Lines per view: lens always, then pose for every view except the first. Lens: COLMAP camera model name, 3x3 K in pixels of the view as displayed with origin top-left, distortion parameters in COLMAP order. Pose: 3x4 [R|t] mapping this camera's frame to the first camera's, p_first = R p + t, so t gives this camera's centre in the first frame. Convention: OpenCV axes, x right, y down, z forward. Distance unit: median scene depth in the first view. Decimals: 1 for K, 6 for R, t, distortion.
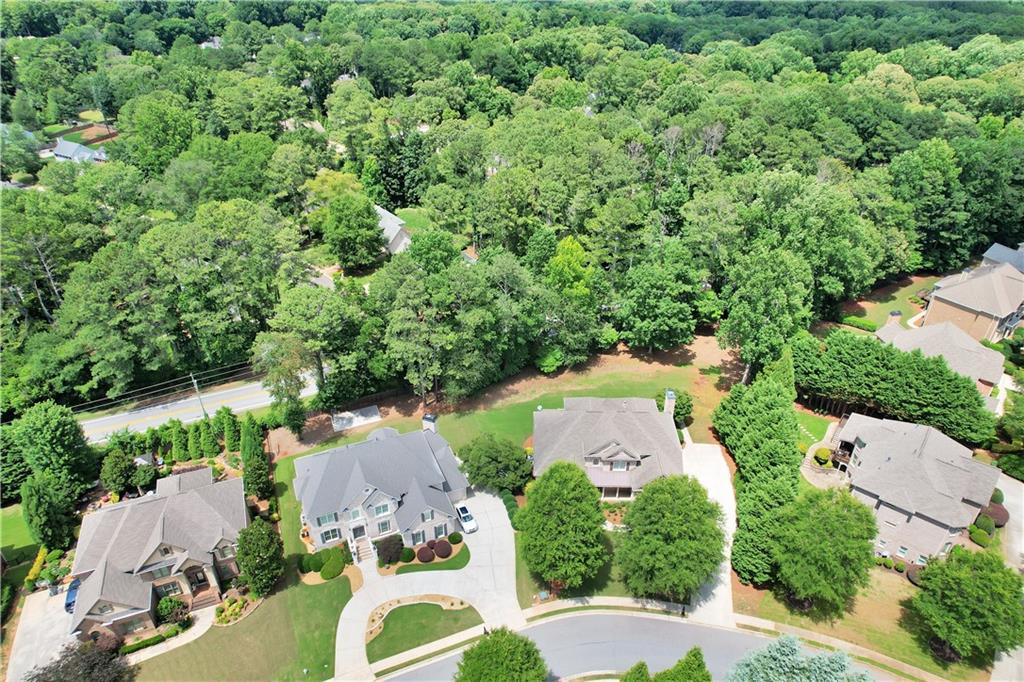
lens RADIAL K [[652.1, 0, 514.2], [0, 652.1, 343.6], [0, 0, 1]] dist [-0.079430, 0.069775]
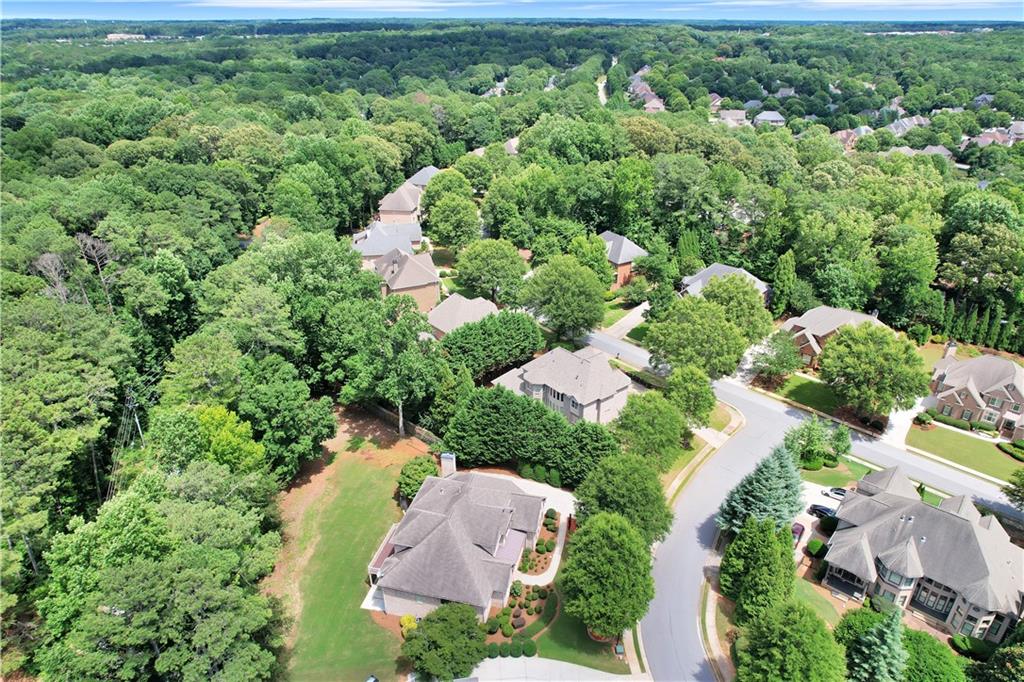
lens RADIAL K [[652.1, 0, 514.2], [0, 652.1, 343.6], [0, 0, 1]] dist [-0.079430, 0.069775]
pose [[0.218848, -0.447423, 0.867132, -0.476227], [0.516841, 0.806924, 0.285916, -0.267260], [-0.827636, 0.385598, 0.407840, 0.410538]]
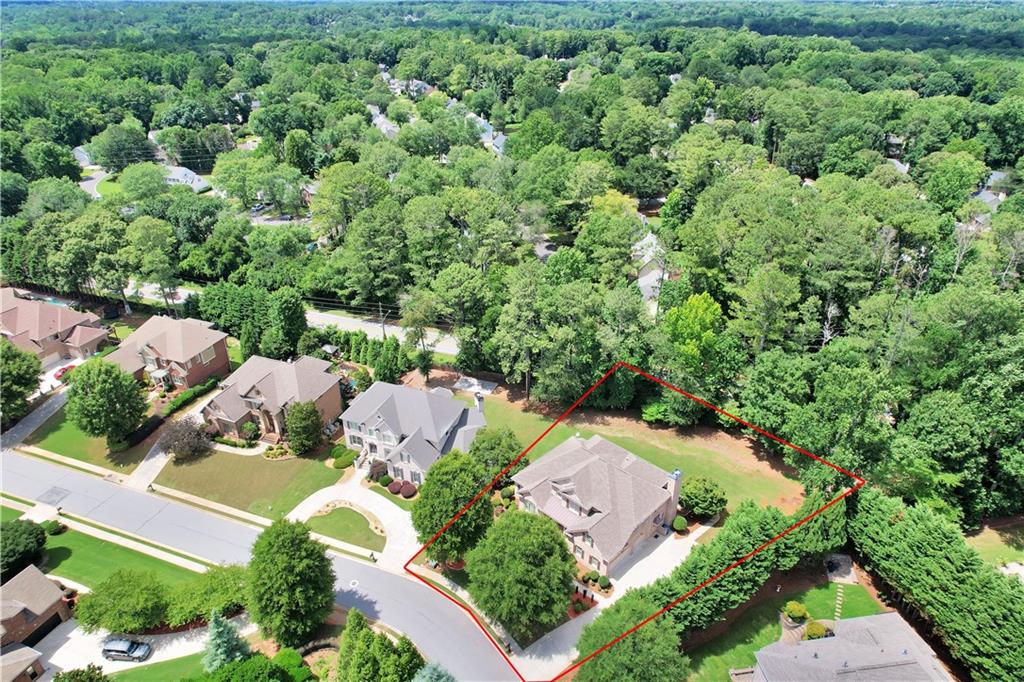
lens RADIAL K [[652.1, 0, 514.2], [0, 652.1, 343.6], [0, 0, 1]] dist [-0.079430, 0.069775]
pose [[0.728341, 0.330799, -0.600076, 0.515291], [-0.362918, 0.929061, 0.071665, -0.069013], [0.581214, 0.165582, 0.796726, 0.099544]]
